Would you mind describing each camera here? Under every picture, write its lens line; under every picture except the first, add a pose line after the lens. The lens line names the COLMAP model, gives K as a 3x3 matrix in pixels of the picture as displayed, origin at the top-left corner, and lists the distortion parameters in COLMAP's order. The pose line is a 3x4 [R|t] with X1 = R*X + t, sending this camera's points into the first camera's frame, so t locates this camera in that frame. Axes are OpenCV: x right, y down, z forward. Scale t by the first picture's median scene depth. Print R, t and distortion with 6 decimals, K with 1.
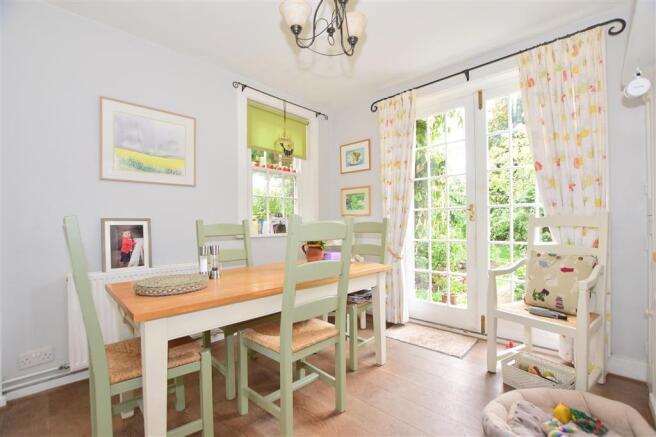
lens RADIAL K [[293.4, 0, 327.1], [0, 293.4, 222.6], [0, 0, 1]] dist [-0.017526, 0.001327]
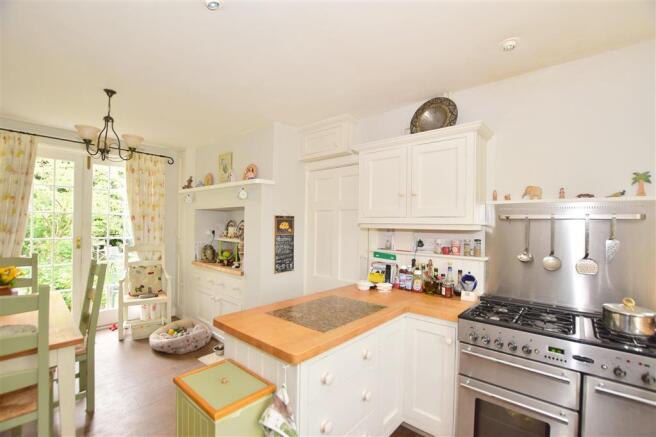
lens RADIAL K [[293.4, 0, 330.1], [0, 293.4, 221.7], [0, 0, 1]] dist [-0.017526, 0.001327]
pose [[-0.062487, 0.020219, 0.997841, -1.239209], [-0.019086, 0.999588, -0.021450, -0.168096], [-0.997863, -0.020385, -0.062075, -0.105529]]
